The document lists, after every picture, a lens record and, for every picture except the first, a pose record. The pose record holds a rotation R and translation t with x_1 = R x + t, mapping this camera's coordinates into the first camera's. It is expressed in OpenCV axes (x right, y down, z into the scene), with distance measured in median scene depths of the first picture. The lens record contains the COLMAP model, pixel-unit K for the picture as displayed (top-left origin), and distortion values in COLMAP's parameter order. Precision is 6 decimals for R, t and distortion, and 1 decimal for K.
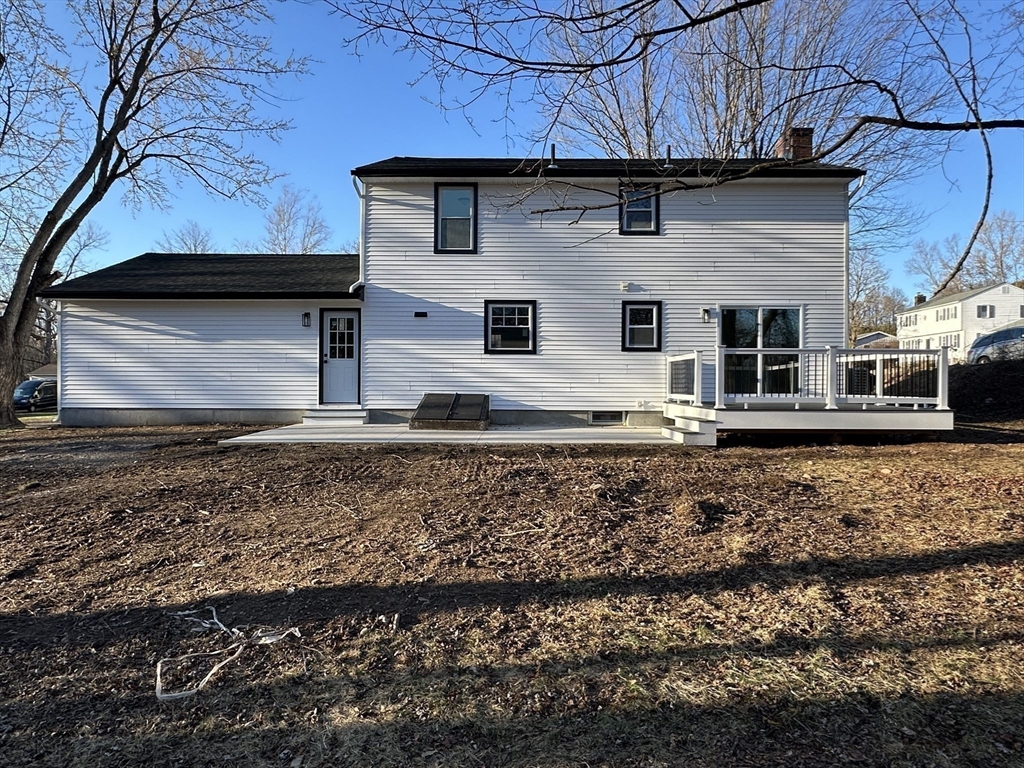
lens RADIAL K [[611.3, 0, 511.5], [0, 611.3, 386.2], [0, 0, 1]] dist [0.008837, 0.001852]
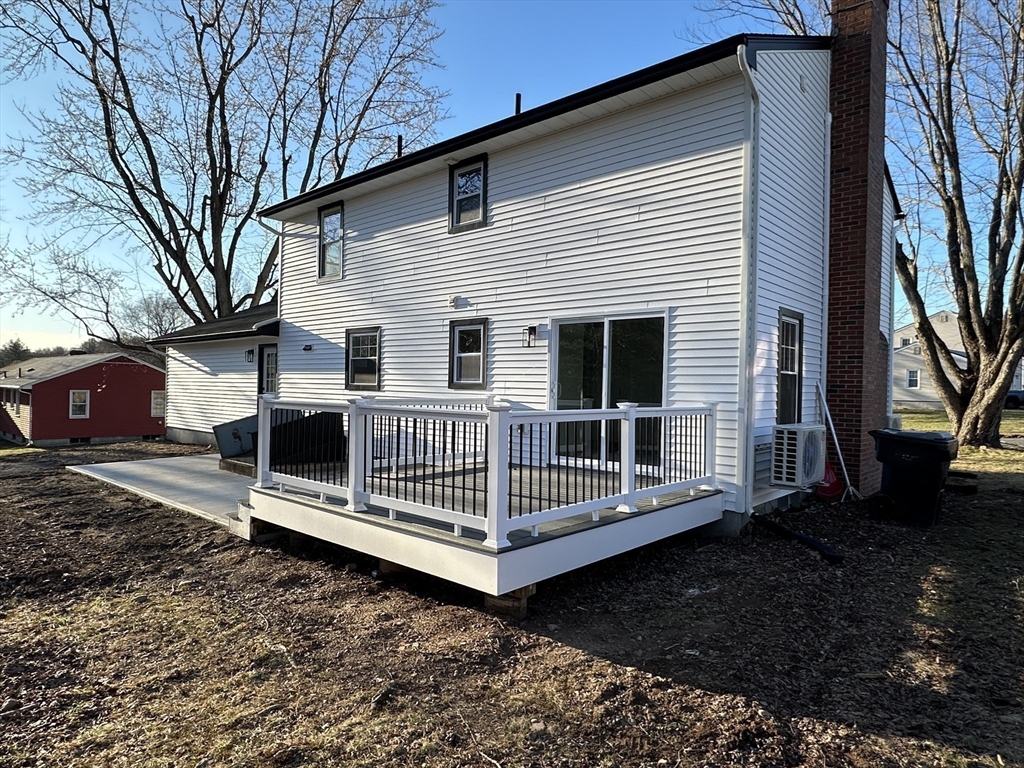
lens RADIAL K [[611.3, 0, 510.0], [0, 611.3, 384.8], [0, 0, 1]] dist [0.008837, 0.001852]
pose [[0.760235, 0.006831, -0.649612, 0.722873], [-0.014478, 0.999875, -0.006429, -0.057249], [0.649486, 0.014292, 0.760239, 0.475345]]
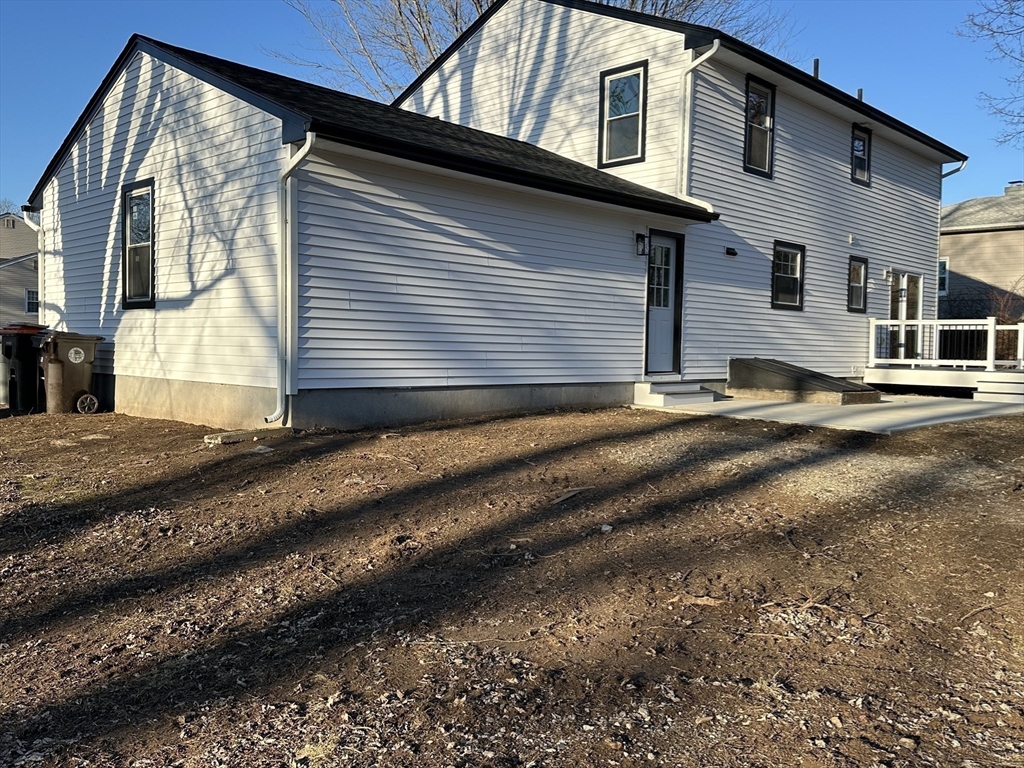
lens RADIAL K [[878.0, 0, 513.1], [0, 878.0, 389.2], [0, 0, 1]] dist [0.045937, -0.007415]
pose [[0.686411, -0.026703, 0.726723, -1.111977], [-0.018879, 0.998334, 0.054515, -0.003813], [-0.726969, -0.051139, 0.684764, 0.453188]]
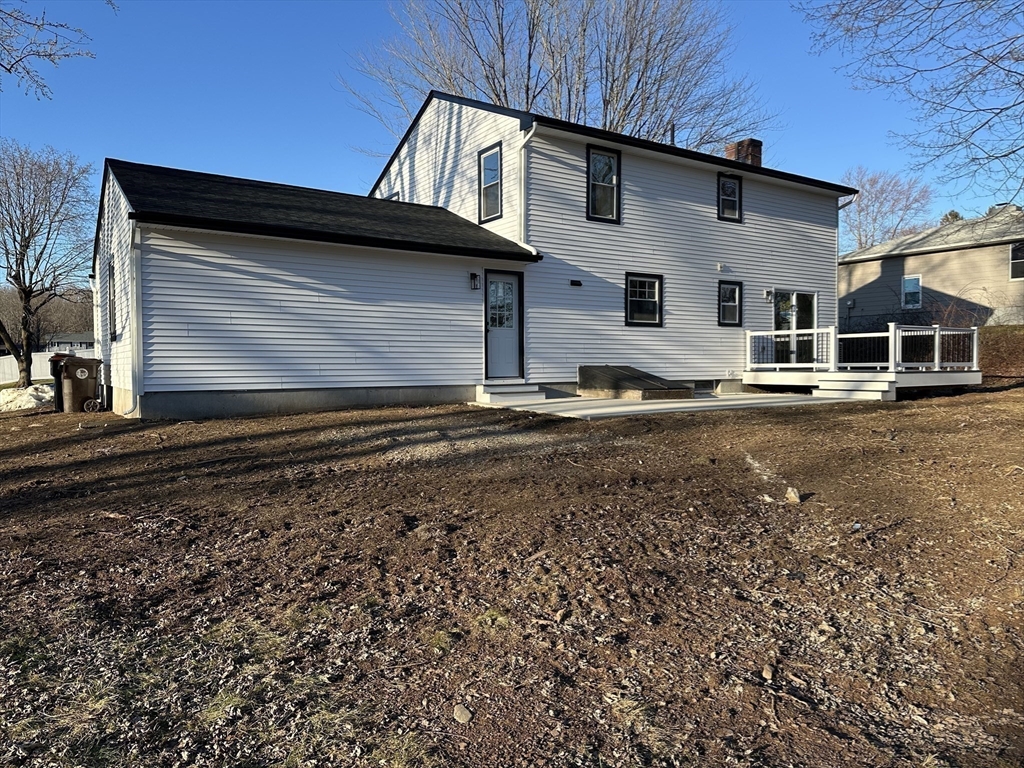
lens RADIAL K [[710.7, 0, 516.2], [0, 710.7, 388.8], [0, 0, 1]] dist [0.088352, -0.018966]
pose [[0.817905, -0.028127, 0.574665, -0.869964], [0.007120, 0.999223, 0.038772, 0.004199], [-0.575309, -0.027620, 0.817470, 0.139834]]
